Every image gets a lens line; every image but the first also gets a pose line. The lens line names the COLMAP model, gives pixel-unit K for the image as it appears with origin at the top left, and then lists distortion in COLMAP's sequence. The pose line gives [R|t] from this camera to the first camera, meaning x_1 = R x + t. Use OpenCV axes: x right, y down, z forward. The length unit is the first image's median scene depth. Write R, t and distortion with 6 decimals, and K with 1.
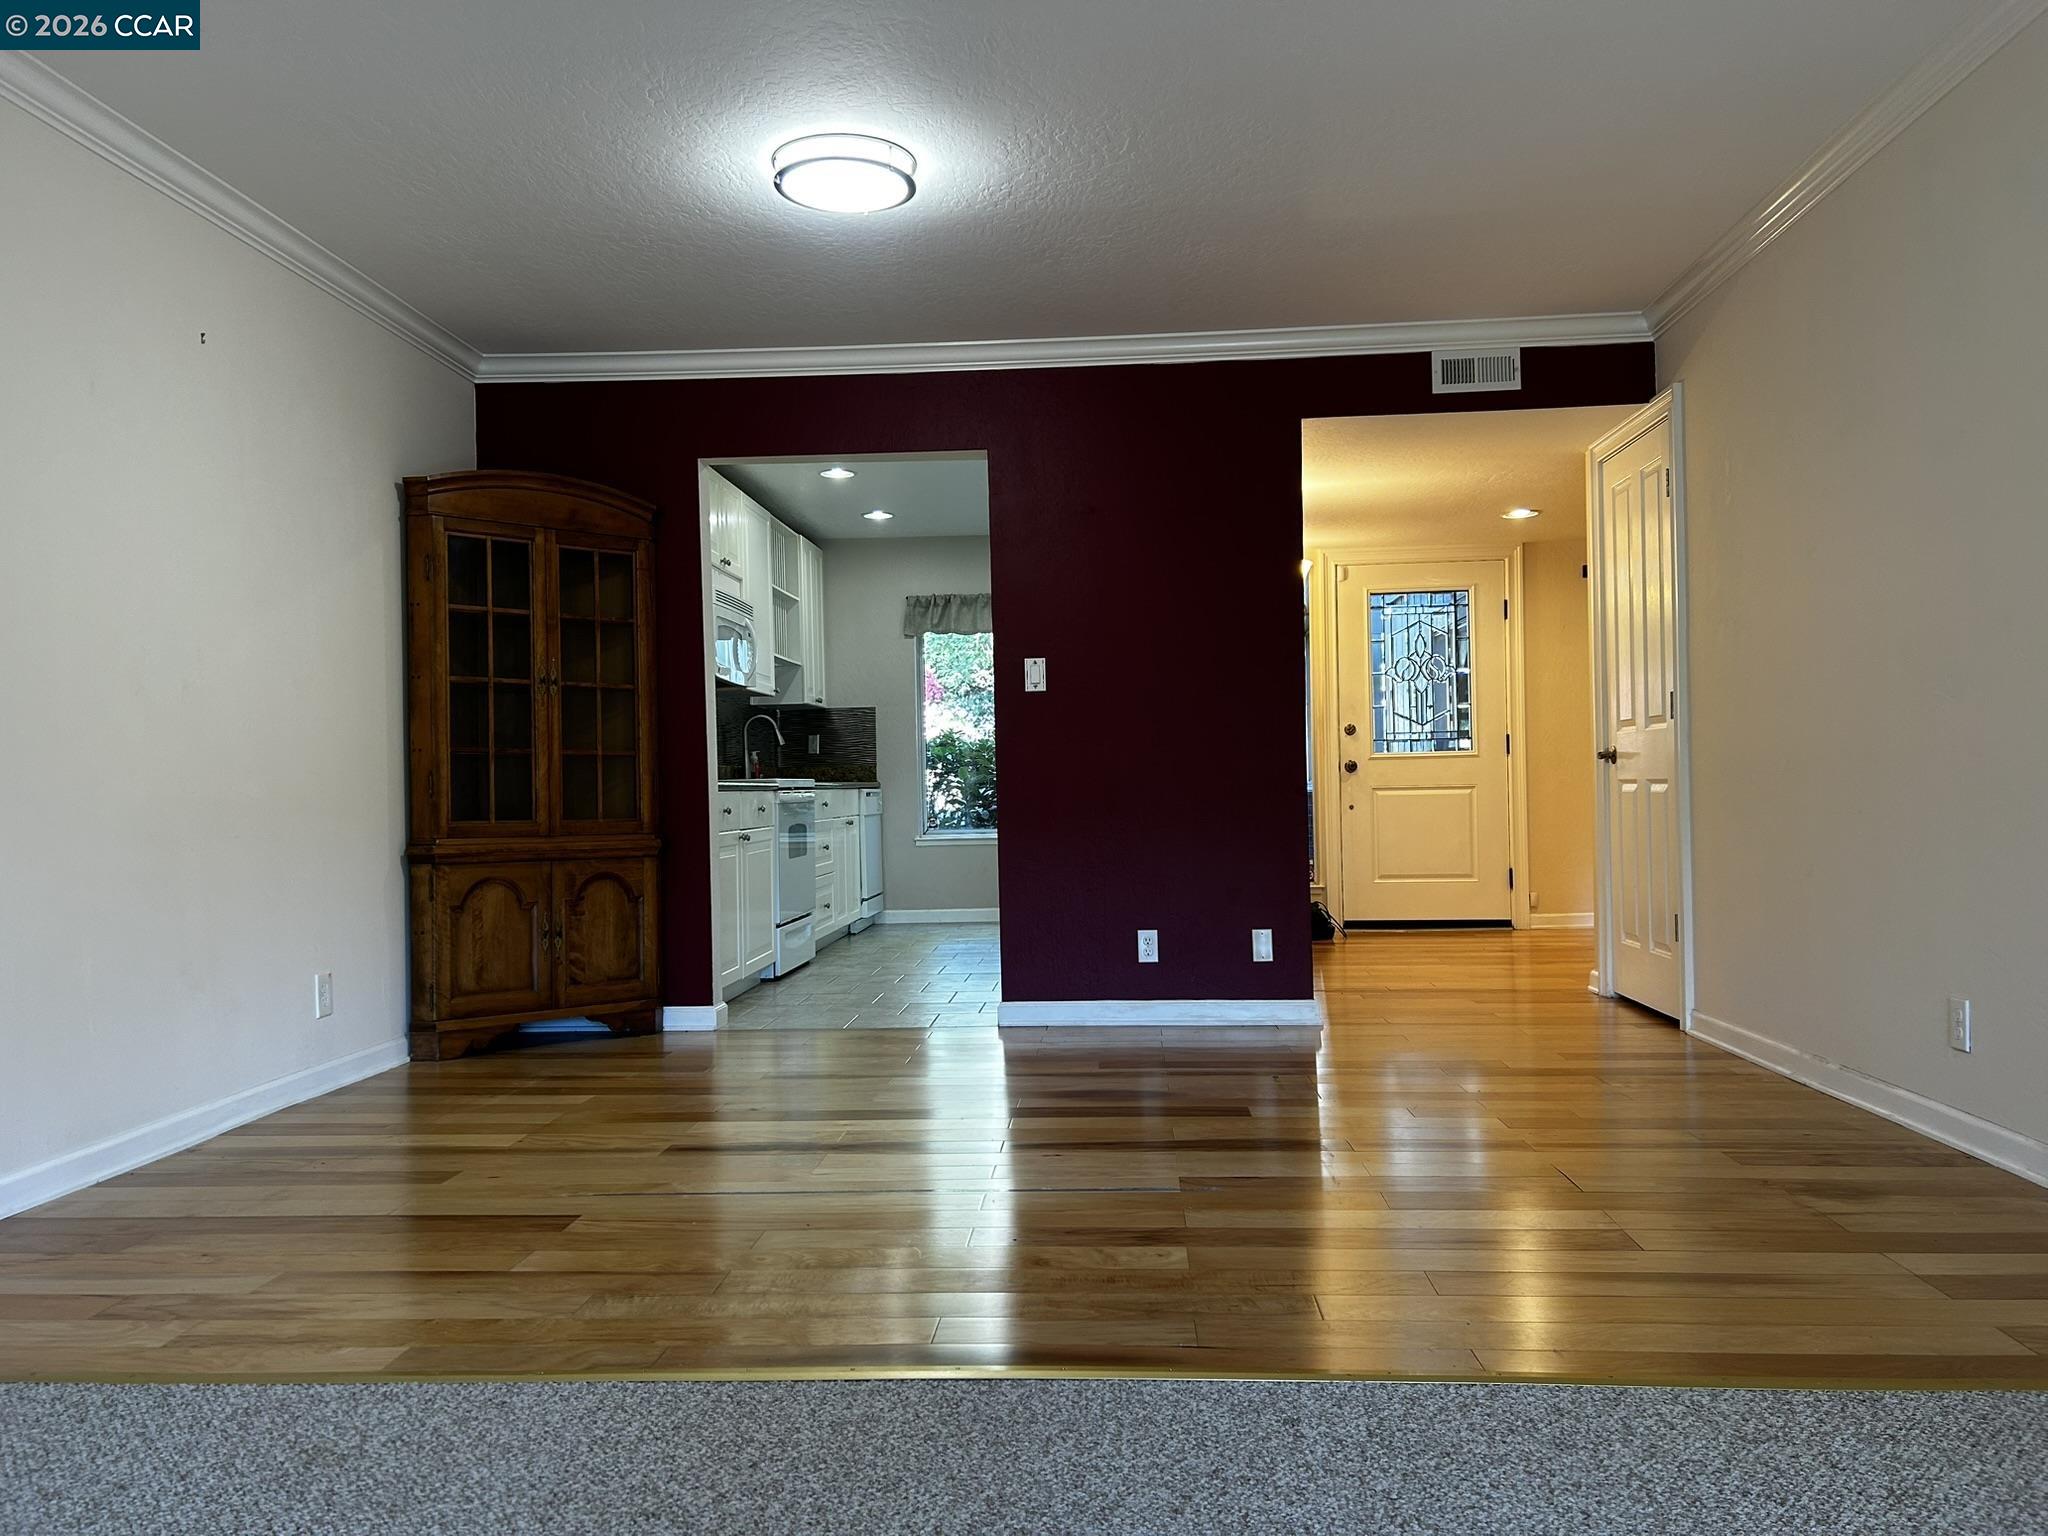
lens RADIAL K [[1518.1, 0, 1020.0], [0, 1518.1, 773.7], [0, 0, 1]] dist [0.116624, -0.171659]
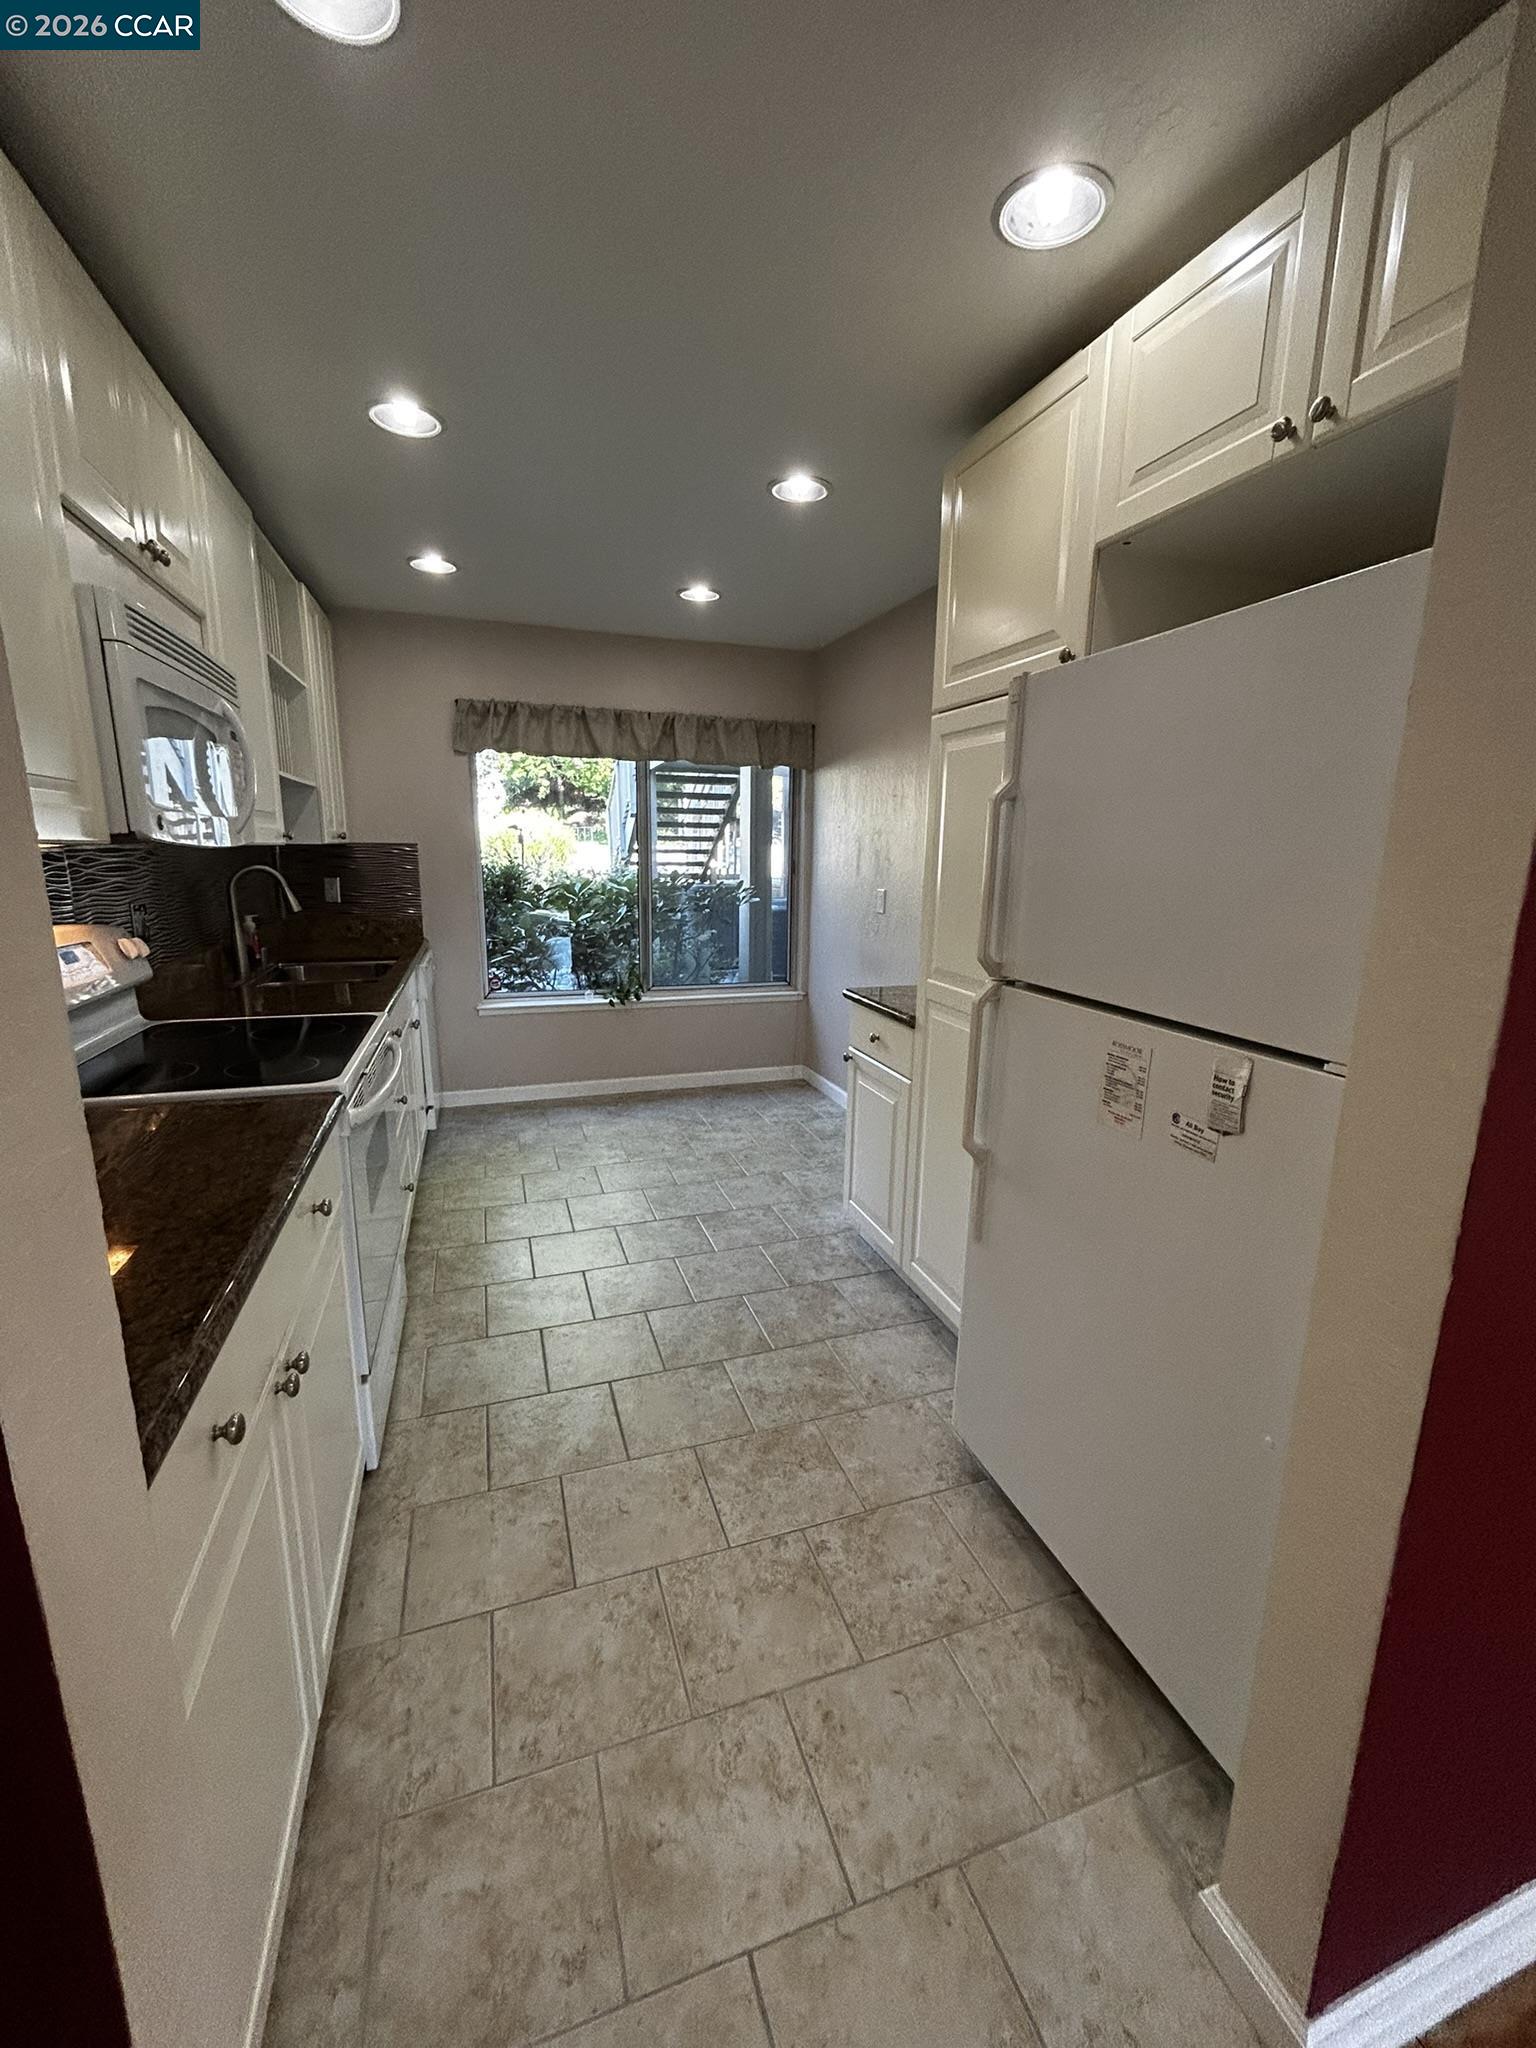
lens RADIAL K [[832.9, 0, 771.6], [0, 832.9, 1019.2], [0, 0, 1]] dist [-0.000902, 0.000749]
pose [[0.920605, -0.046859, 0.387672, -0.174450], [-0.034826, 0.978966, 0.201031, -0.085253], [-0.388938, -0.198571, 0.899609, 0.933385]]
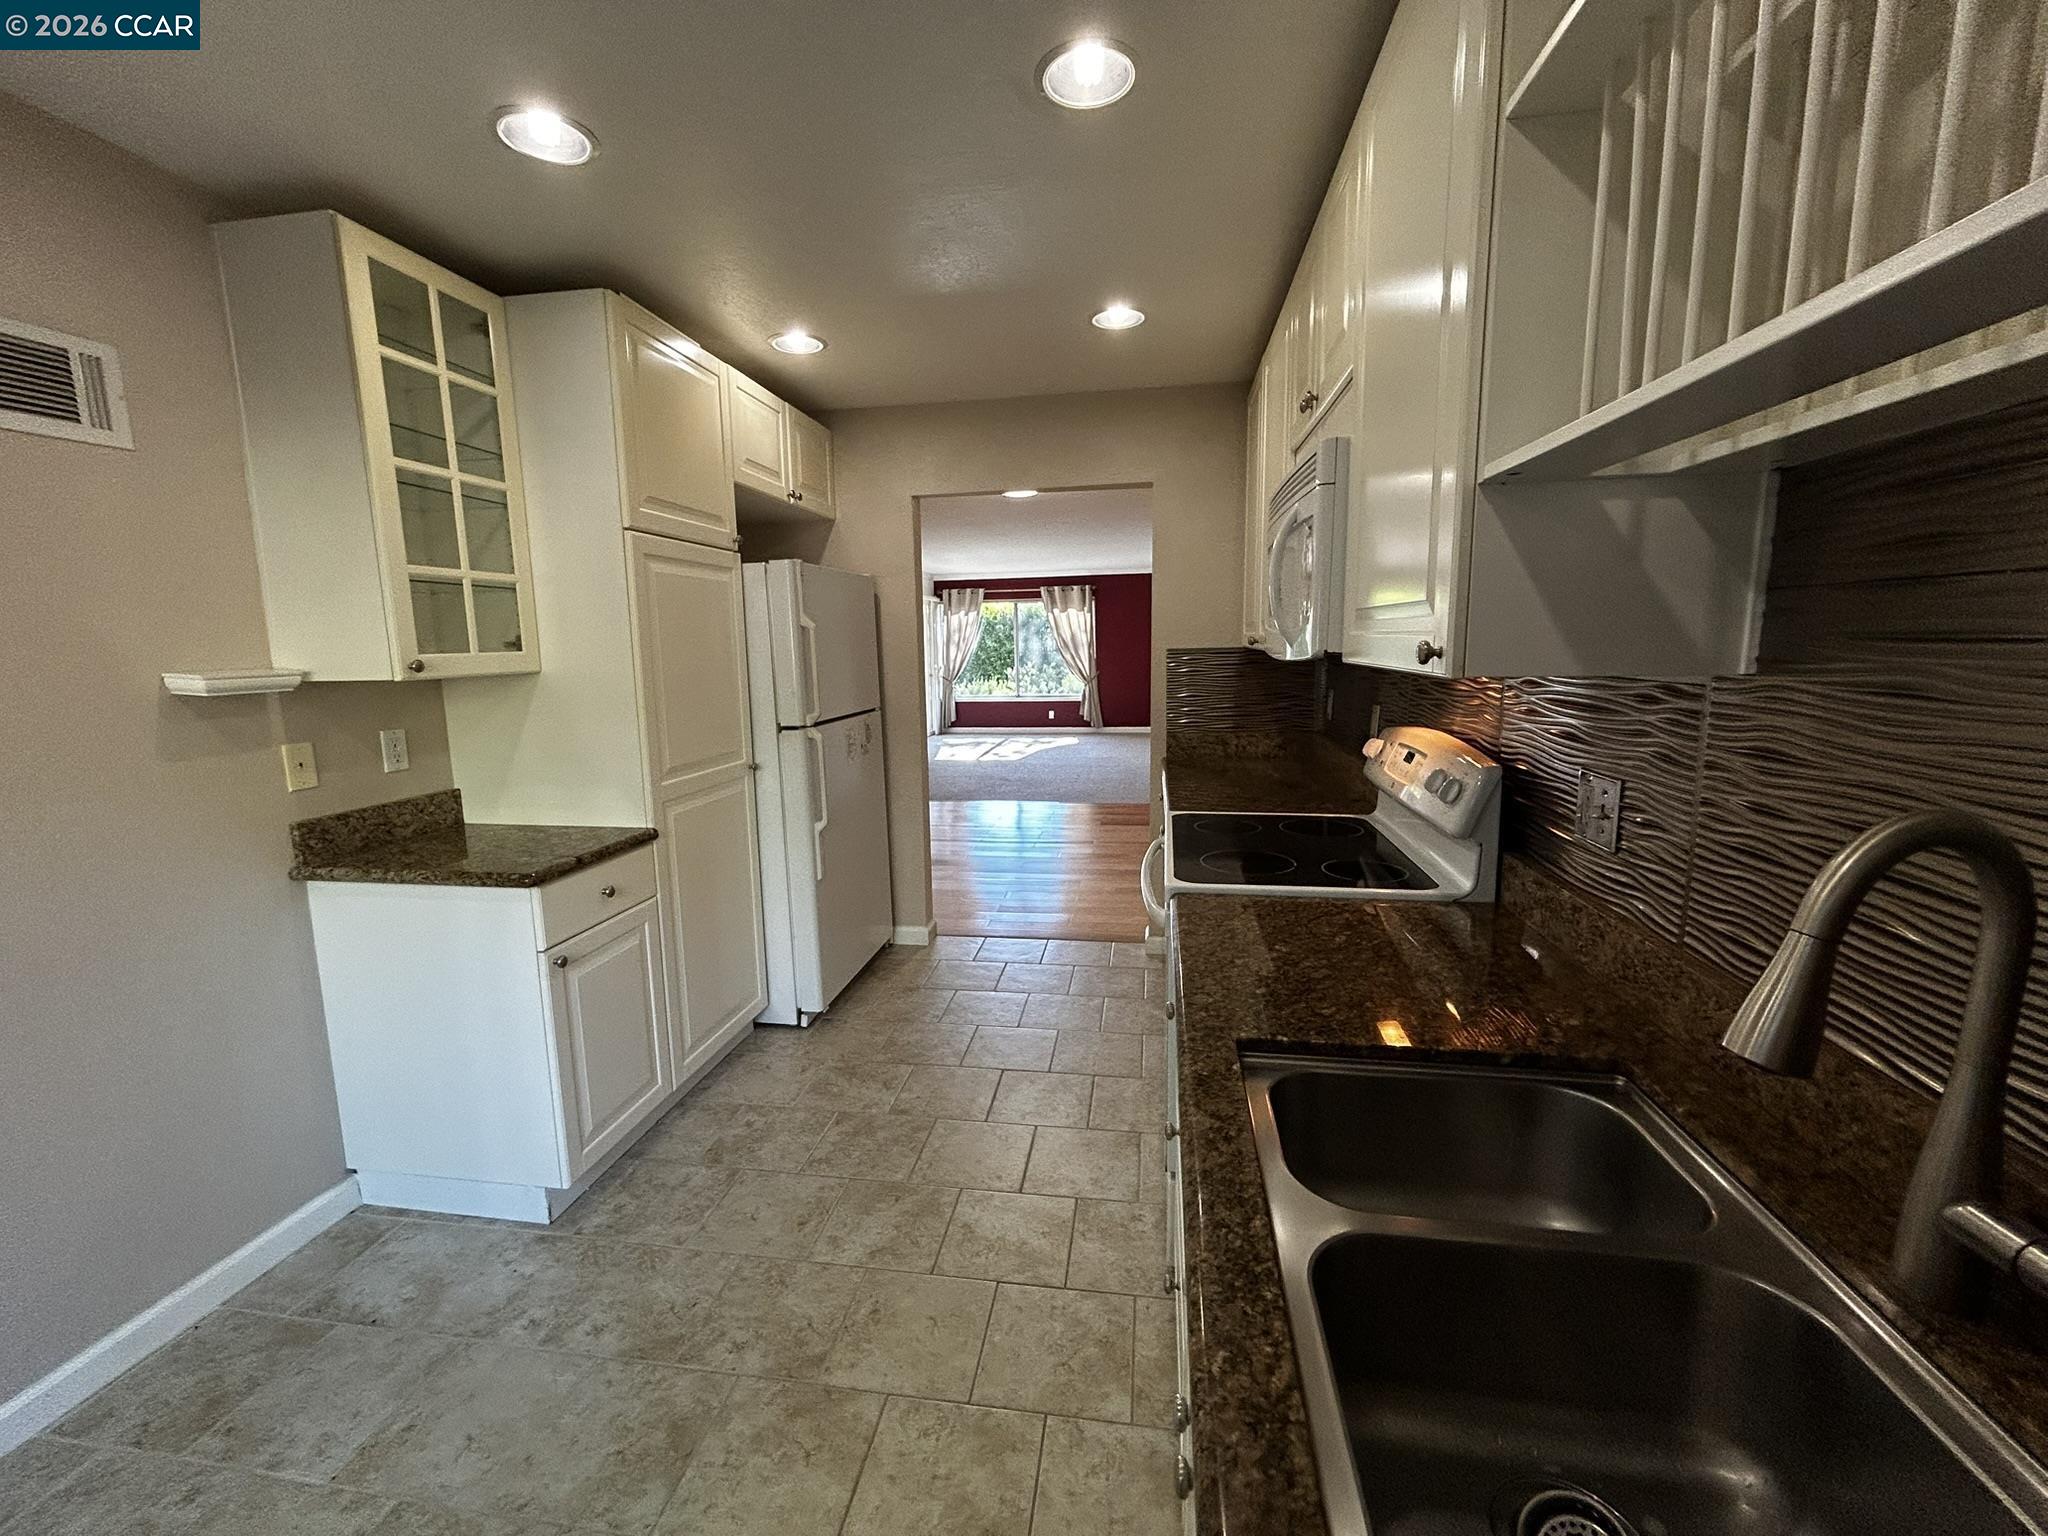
lens RADIAL K [[830.0, 0, 1022.4], [0, 830.0, 762.9], [0, 0, 1]] dist [-0.002613, 0.001611]
pose [[-0.995302, 0.023727, 0.093865, -0.166155], [0.036710, 0.989596, 0.139114, -0.087677], [-0.089588, 0.141906, -0.985818, 1.716564]]
